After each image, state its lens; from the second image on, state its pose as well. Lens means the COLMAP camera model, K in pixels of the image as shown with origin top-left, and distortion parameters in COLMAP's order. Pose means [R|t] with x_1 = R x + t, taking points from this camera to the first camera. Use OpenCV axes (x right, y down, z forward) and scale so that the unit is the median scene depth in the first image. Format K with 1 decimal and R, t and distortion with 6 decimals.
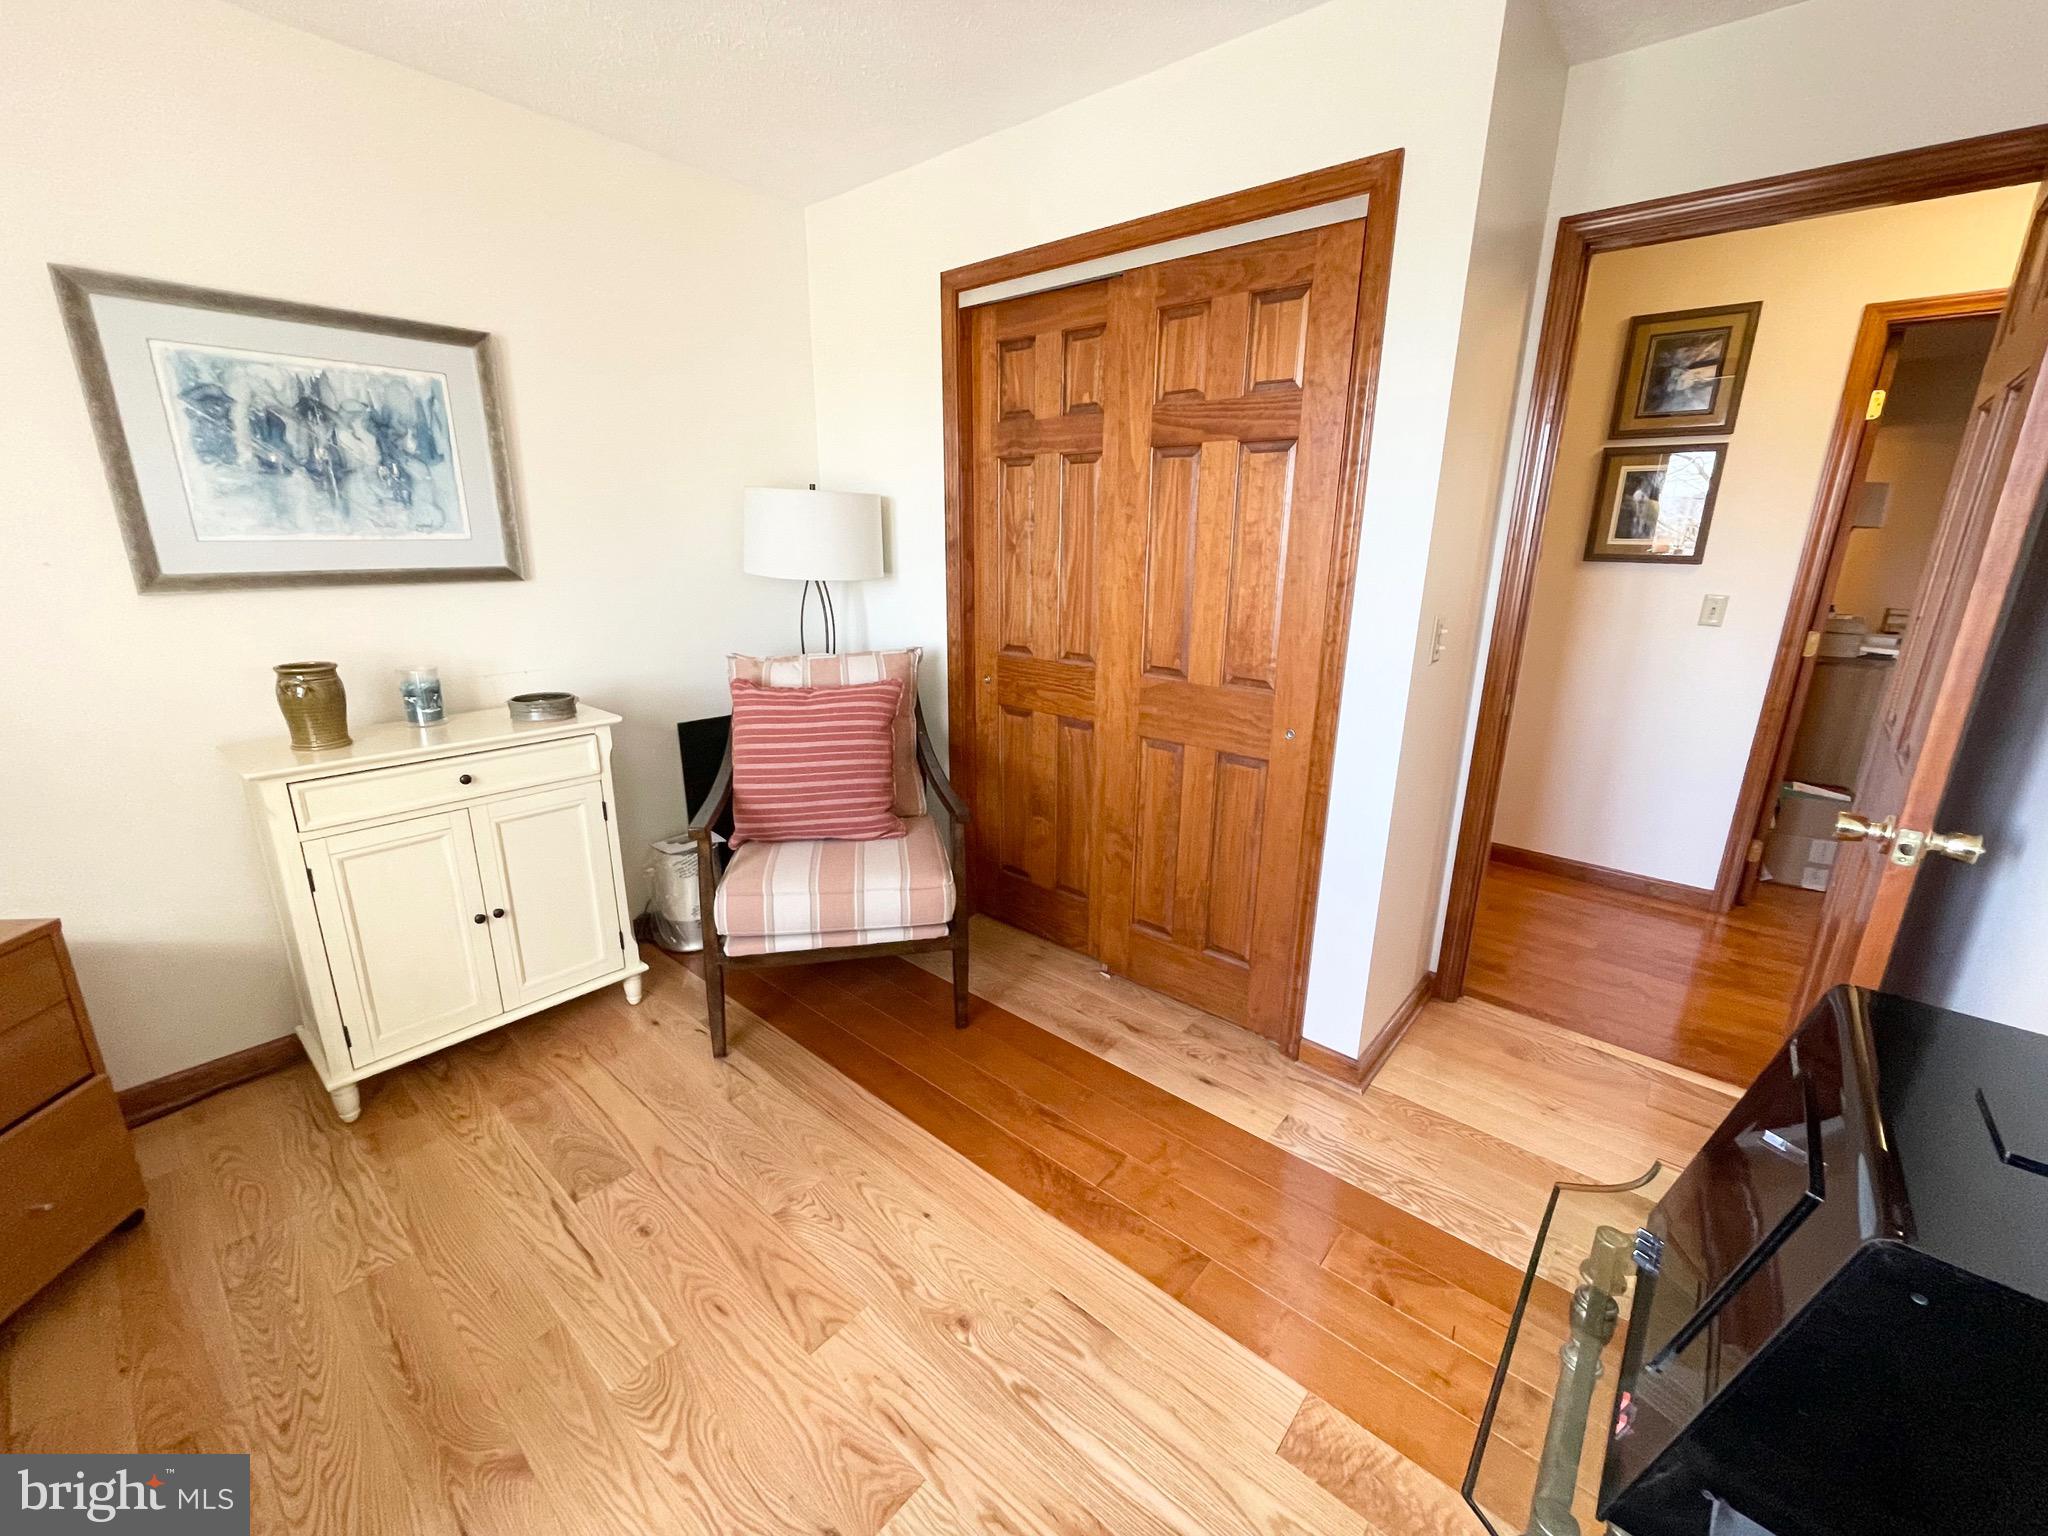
lens RADIAL K [[832.3, 0, 1014.0], [0, 832.3, 765.6], [0, 0, 1]] dist [0.001710, 0.000391]
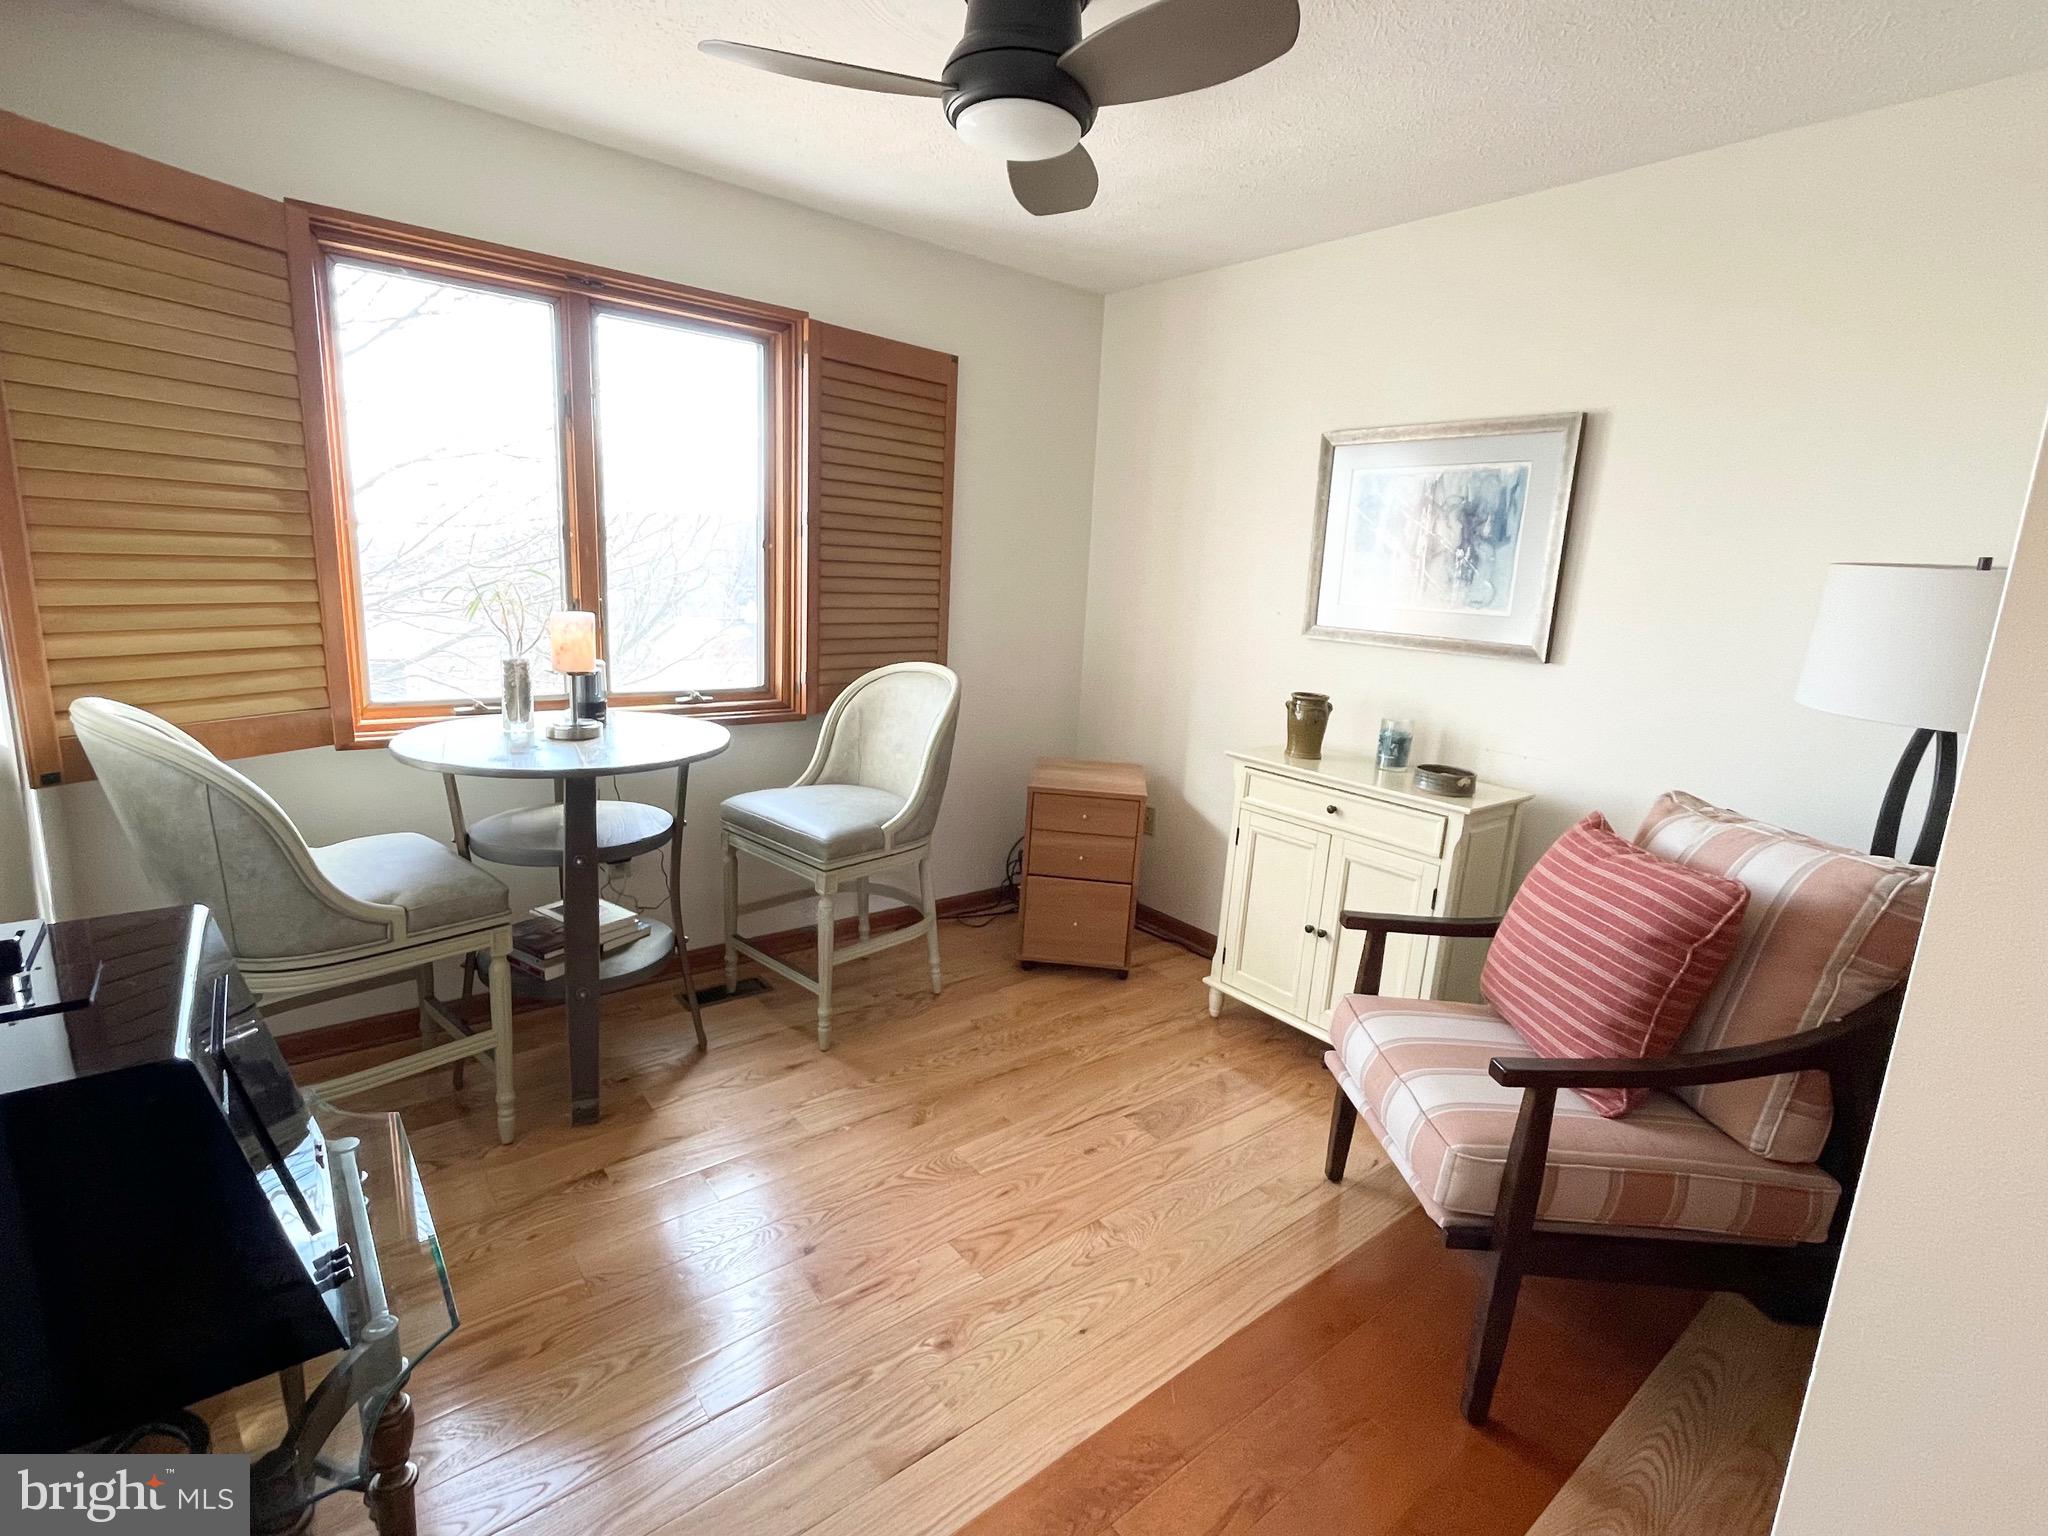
lens RADIAL K [[953.4, 0, 1017.1], [0, 953.4, 763.1], [0, 0, 1]] dist [0.000815, -0.000846]
pose [[-0.180666, 0.182064, -0.966547, 0.675998], [-0.319966, 0.918382, 0.232799, -0.208049], [0.930044, 0.351321, -0.107666, 0.702892]]
